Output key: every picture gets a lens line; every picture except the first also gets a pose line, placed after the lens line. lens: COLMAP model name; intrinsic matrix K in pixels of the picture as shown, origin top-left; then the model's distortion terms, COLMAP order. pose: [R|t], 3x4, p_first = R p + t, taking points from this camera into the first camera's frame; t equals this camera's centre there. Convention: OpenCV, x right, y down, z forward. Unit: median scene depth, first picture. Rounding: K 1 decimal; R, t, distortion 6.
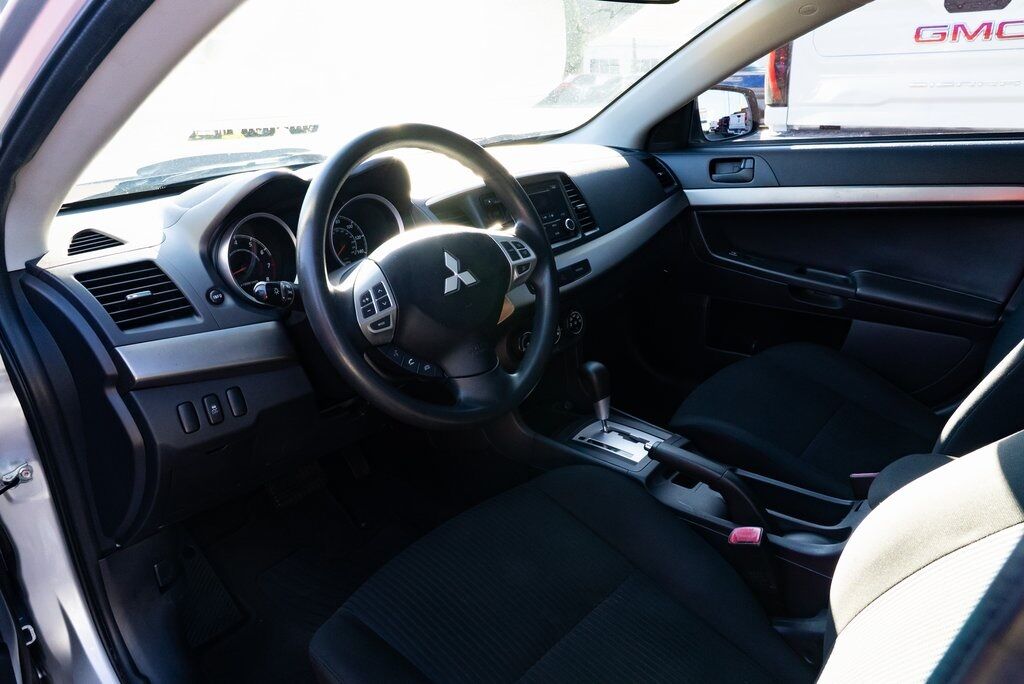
lens RADIAL K [[694.1, 0, 512.0], [0, 694.1, 342.0], [0, 0, 1]] dist [-0.031208, 0.016344]
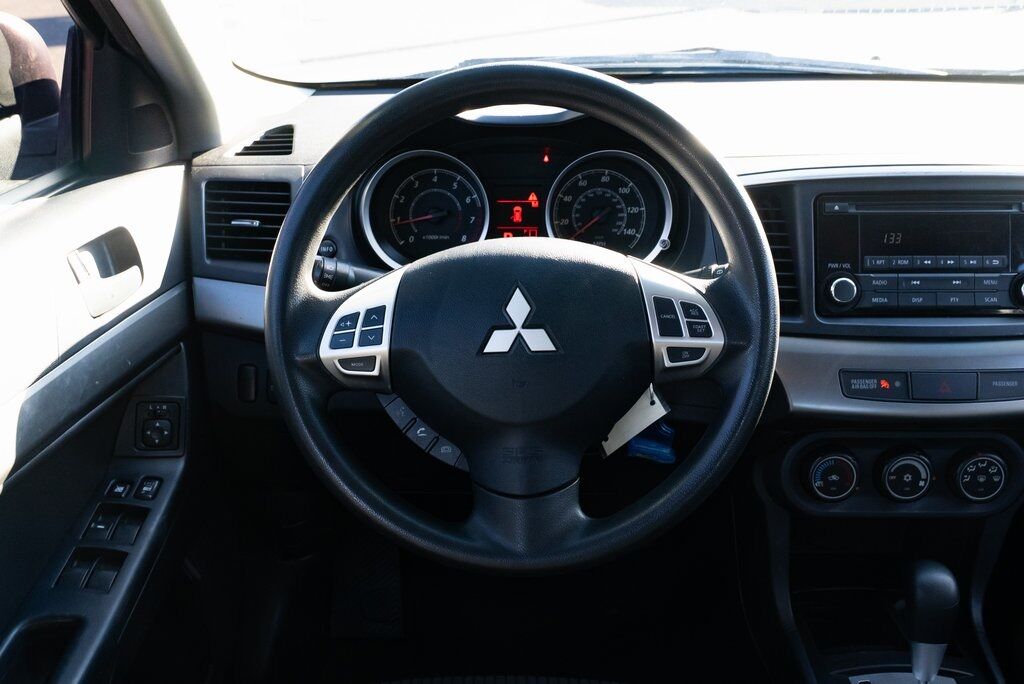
lens RADIAL K [[1004.9, 0, 512.0], [0, 1004.9, 342.0], [0, 0, 1]] dist [-0.004244, -0.002188]
pose [[0.643196, 0.345665, -0.683238, 0.471704], [-0.287316, 0.936057, 0.203094, -0.239129], [0.709752, 0.065677, 0.701383, 0.347108]]
